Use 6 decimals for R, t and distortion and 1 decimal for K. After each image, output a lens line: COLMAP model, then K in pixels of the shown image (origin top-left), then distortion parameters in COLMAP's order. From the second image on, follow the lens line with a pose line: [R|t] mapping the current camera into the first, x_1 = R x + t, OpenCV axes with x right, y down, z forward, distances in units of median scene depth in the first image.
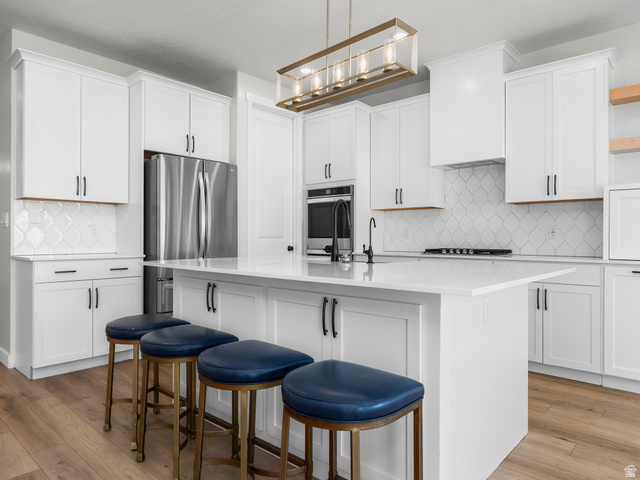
lens RADIAL K [[427.0, 0, 318.7], [0, 427.0, 238.4], [0, 0, 1]] dist [-0.001559, 0.001025]
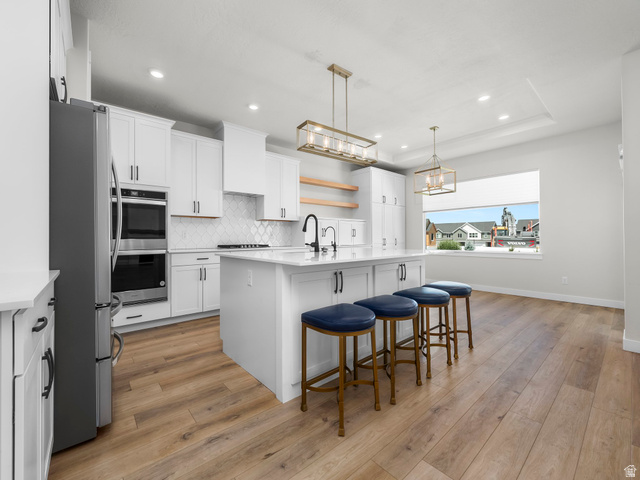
lens RADIAL K [[268.2, 0, 317.8], [0, 268.2, 237.4], [0, 0, 1]] dist [0.001123, -0.000037]
pose [[0.118614, -0.000059, 0.992940, -0.682524], [0.006710, 0.999977, -0.000742, -0.000646], [-0.992918, 0.006751, 0.118611, 0.600693]]
